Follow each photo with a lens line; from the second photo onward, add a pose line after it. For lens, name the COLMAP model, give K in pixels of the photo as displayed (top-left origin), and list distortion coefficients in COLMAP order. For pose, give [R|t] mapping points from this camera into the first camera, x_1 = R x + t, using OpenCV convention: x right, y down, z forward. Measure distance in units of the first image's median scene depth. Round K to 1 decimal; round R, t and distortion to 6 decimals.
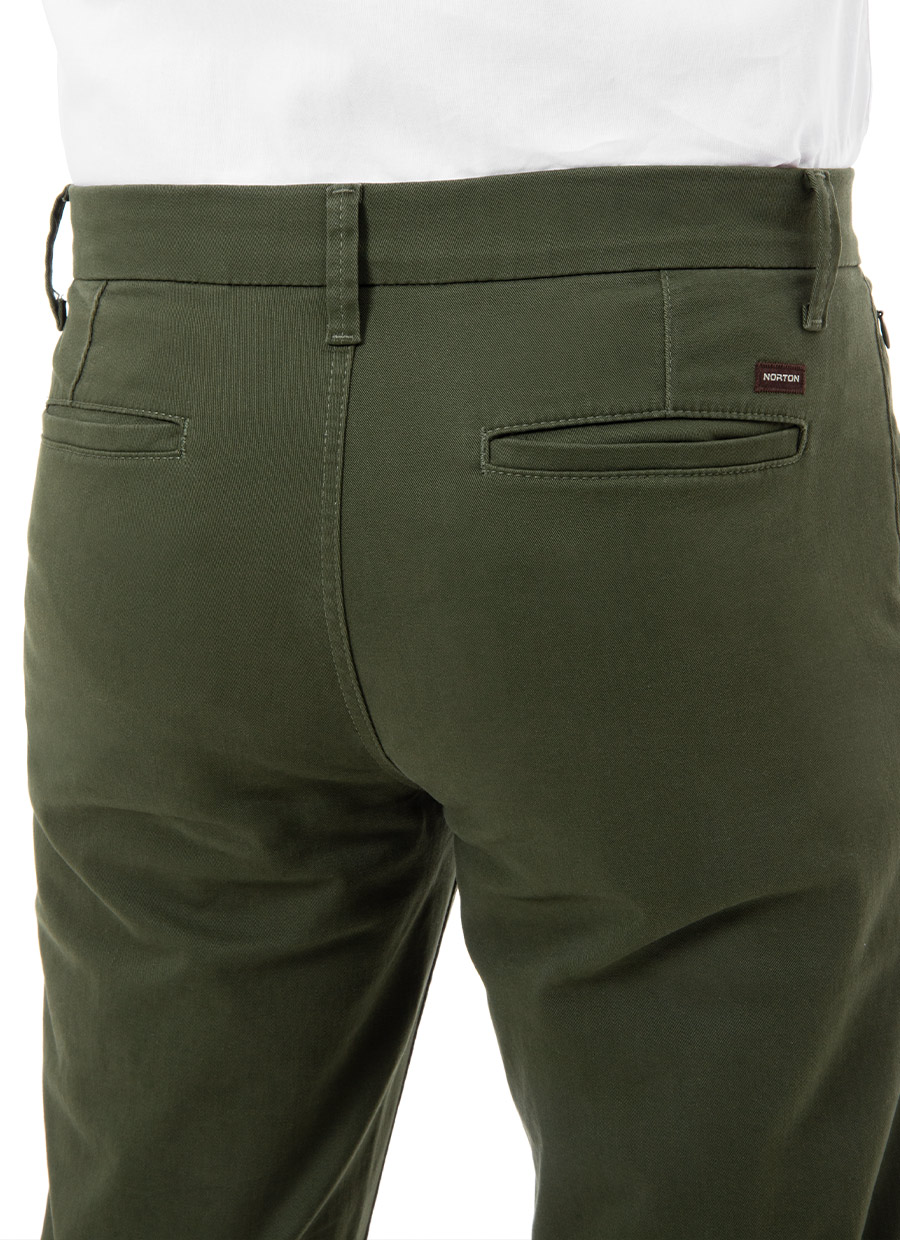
lens RADIAL K [[2666.5, 0, 450.0], [0, 2666.5, 620.0], [0, 0, 1]] dist [0.039562, 0.021765]
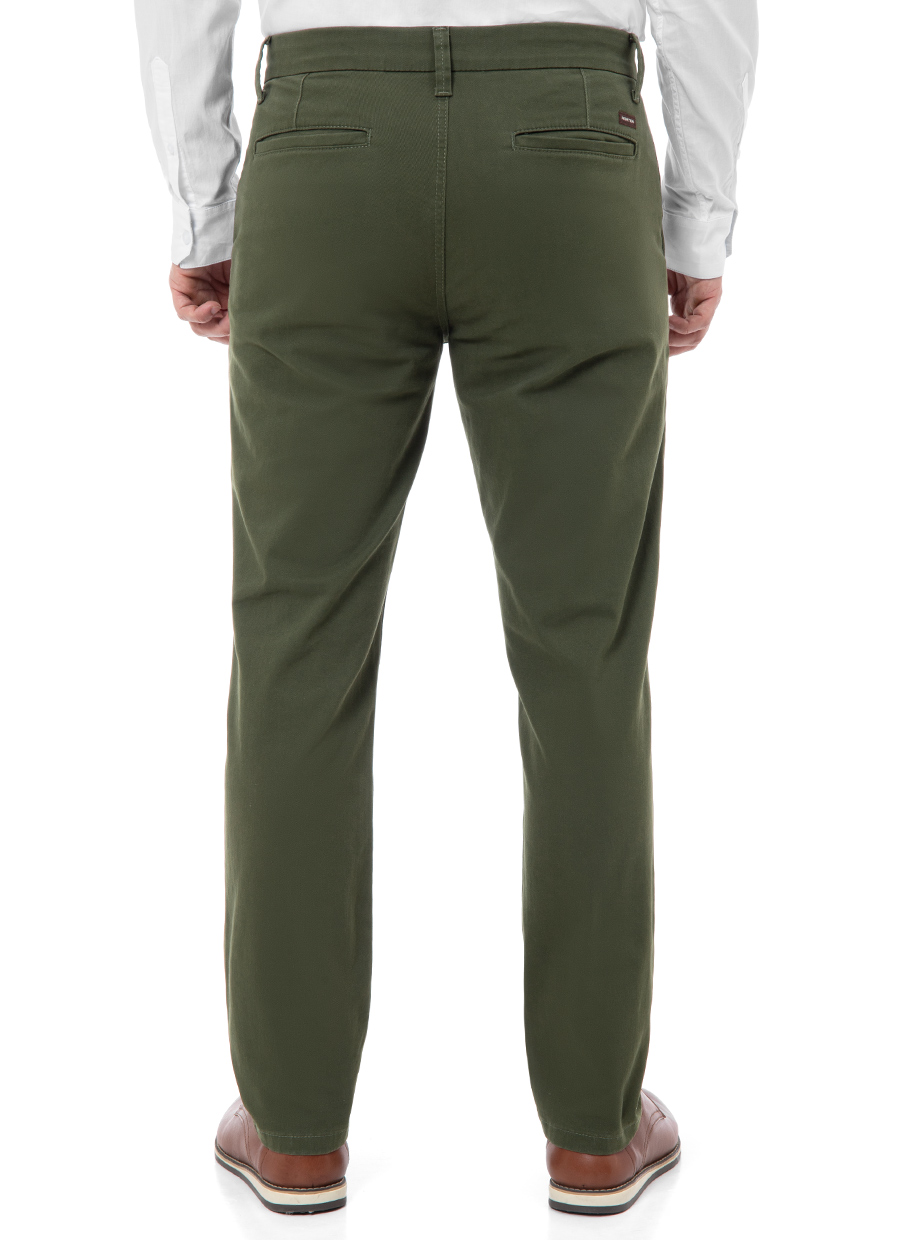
lens RADIAL K [[2666.5, 0, 450.0], [0, 2666.5, 620.0], [0, 0, 1]] dist [0.039562, 0.021765]
pose [[0.983160, -0.002531, 0.182728, -0.448308], [0.002476, 0.999997, 0.000531, 0.338552], [-0.182729, -0.000070, 0.983163, -1.224136]]
